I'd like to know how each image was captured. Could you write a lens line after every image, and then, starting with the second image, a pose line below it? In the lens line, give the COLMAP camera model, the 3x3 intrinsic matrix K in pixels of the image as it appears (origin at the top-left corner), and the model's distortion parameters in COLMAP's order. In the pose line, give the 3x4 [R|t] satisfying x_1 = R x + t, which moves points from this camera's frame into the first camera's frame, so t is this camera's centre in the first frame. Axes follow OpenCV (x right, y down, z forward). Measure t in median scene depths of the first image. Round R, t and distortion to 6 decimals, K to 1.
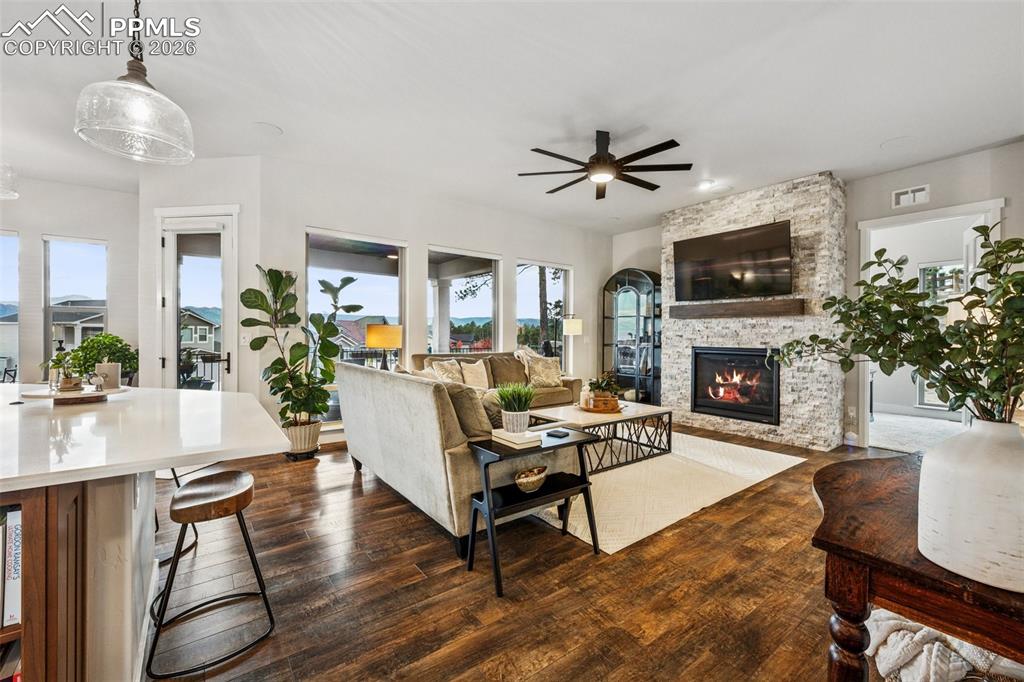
lens RADIAL K [[421.4, 0, 512.8], [0, 421.4, 333.9], [0, 0, 1]] dist [-0.001157, 0.000497]
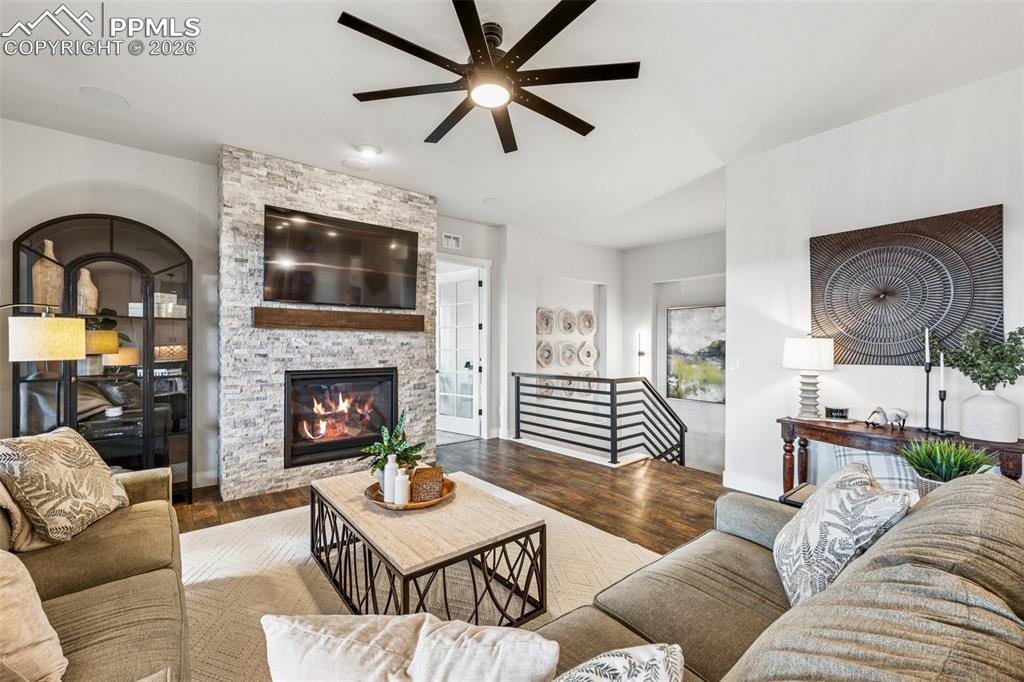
lens RADIAL K [[421.7, 0, 511.9], [0, 421.7, 344.6], [0, 0, 1]] dist [-0.001020, 0.000337]
pose [[-0.032818, -0.004128, 0.999453, -0.316742], [-0.004627, 0.999981, 0.003978, -0.019732], [-0.999451, -0.004494, -0.032836, 0.823087]]
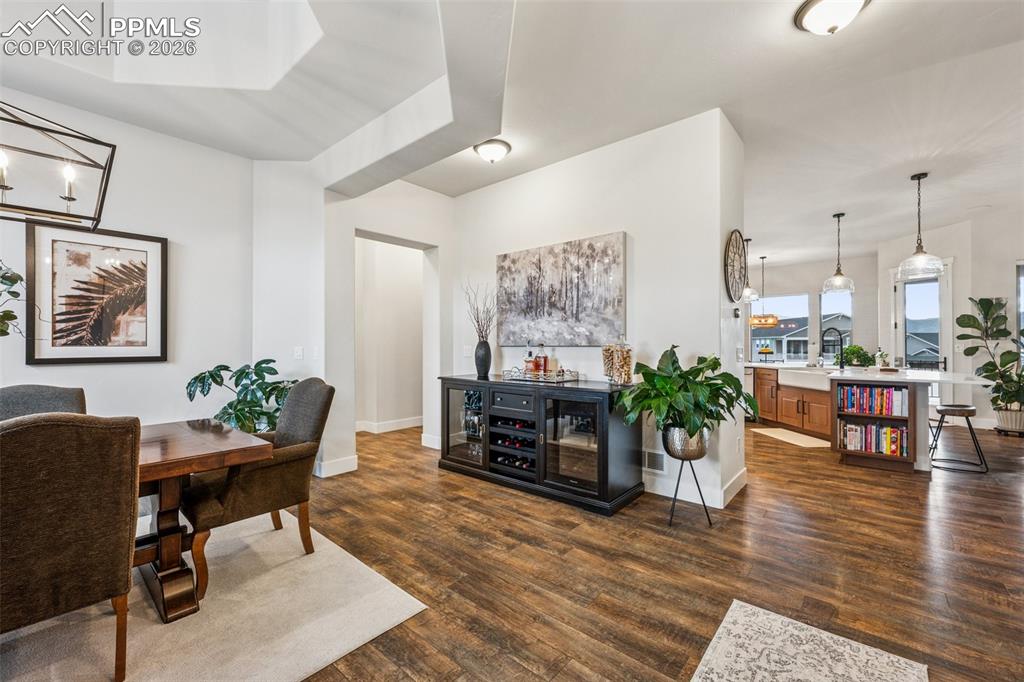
lens RADIAL K [[421.7, 0, 511.9], [0, 421.7, 344.6], [0, 0, 1]] dist [-0.001020, 0.000337]
pose [[0.213607, -0.006663, -0.976897, 0.426128], [0.005174, 0.999970, -0.005689, 0.000251], [0.976906, -0.003839, 0.213636, -0.764942]]
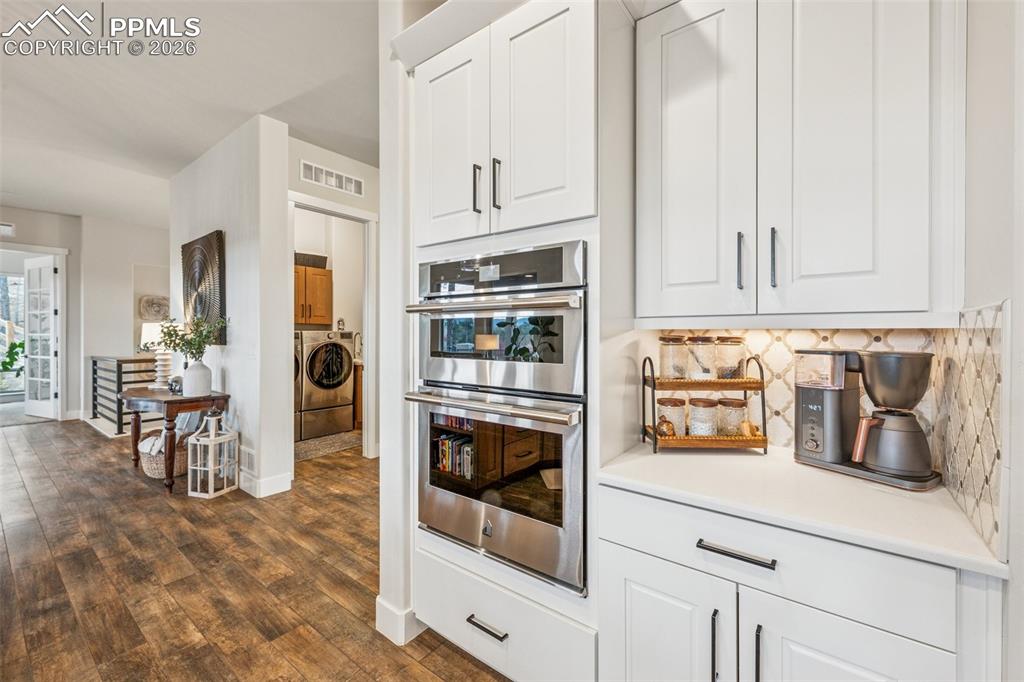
lens RADIAL K [[421.4, 0, 512.8], [0, 421.4, 333.9], [0, 0, 1]] dist [-0.001157, 0.000497]
pose [[-0.263320, -0.011658, 0.964638, -0.689901], [-0.005776, 0.999928, 0.010508, -0.023619], [-0.964691, -0.002805, -0.263368, -0.173284]]
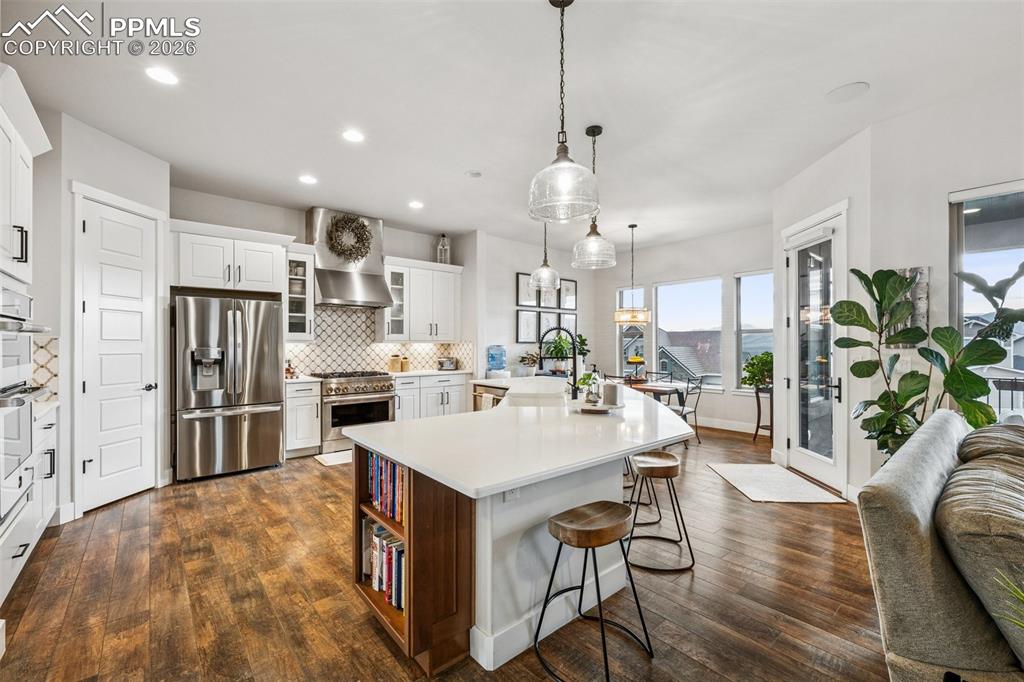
lens RADIAL K [[421.7, 0, 511.9], [0, 421.7, 344.6], [0, 0, 1]] dist [-0.001020, 0.000337]
pose [[0.061914, -0.005851, -0.998064, 0.118852], [0.003834, 0.999977, -0.005624, -0.018657], [0.998074, -0.003479, 0.061935, 0.274863]]
